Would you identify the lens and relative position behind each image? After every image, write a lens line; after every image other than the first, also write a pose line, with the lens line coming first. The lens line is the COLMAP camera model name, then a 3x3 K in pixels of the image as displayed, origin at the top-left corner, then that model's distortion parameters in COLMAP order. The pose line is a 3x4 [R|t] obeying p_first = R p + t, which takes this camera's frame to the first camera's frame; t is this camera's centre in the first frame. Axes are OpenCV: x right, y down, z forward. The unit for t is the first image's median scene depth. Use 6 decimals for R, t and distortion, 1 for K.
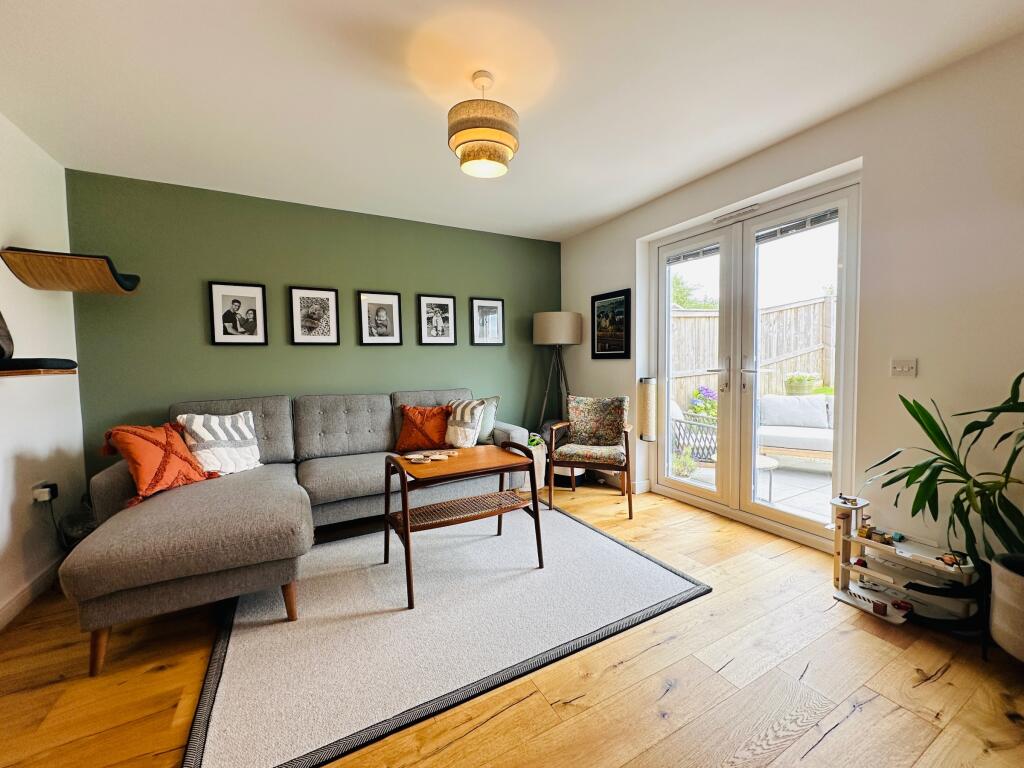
lens RADIAL K [[406.7, 0, 515.6], [0, 406.7, 378.9], [0, 0, 1]] dist [-0.000864, 0.000621]
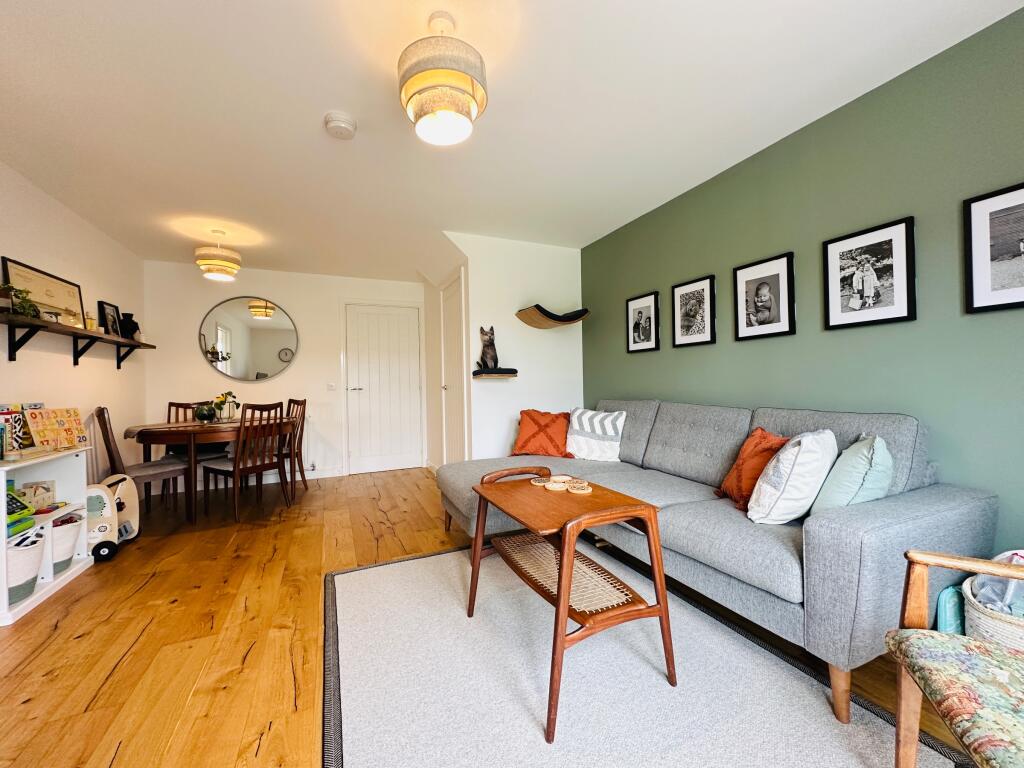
lens RADIAL K [[406.7, 0, 514.1], [0, 406.7, 382.4], [0, 0, 1]] dist [-0.000864, 0.000621]
pose [[-0.068481, 0.016137, -0.997522, 0.439423], [-0.023262, 0.999572, 0.017767, -0.011191], [0.997381, 0.024421, -0.068077, 0.723075]]
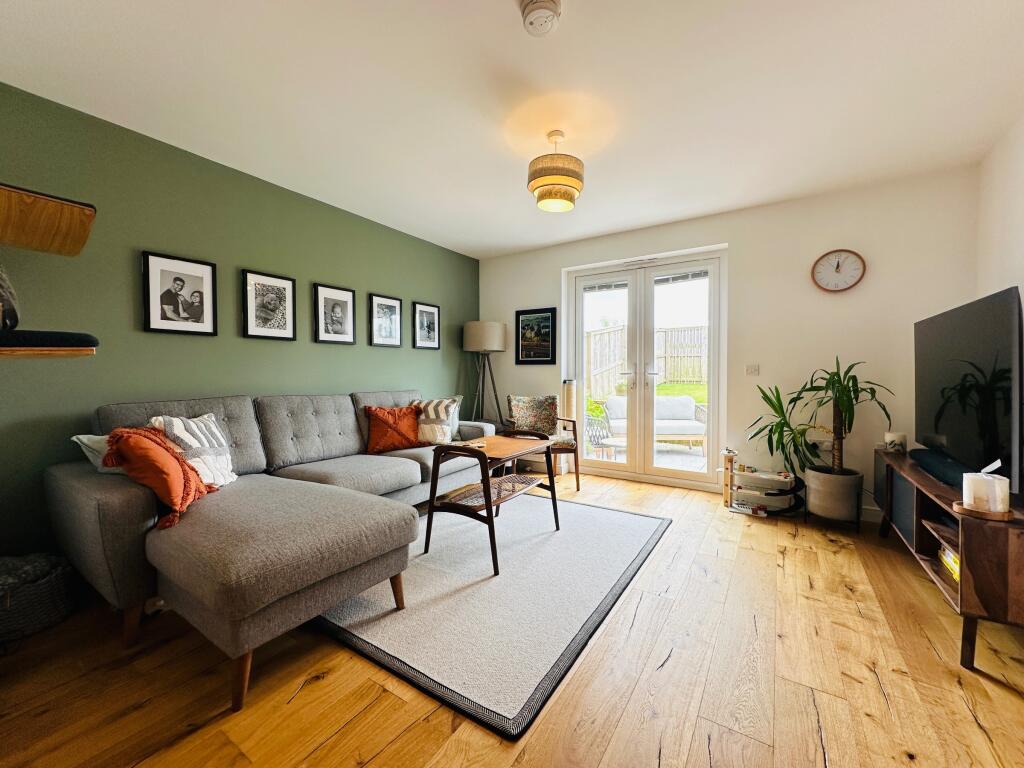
lens RADIAL K [[406.7, 0, 514.1], [0, 406.7, 378.6], [0, 0, 1]] dist [-0.000864, 0.000621]
pose [[0.881227, 0.008019, 0.472626, -0.471562], [0.008189, 0.999447, -0.032227, 0.036669], [-0.472623, 0.032270, 0.880674, -0.019564]]
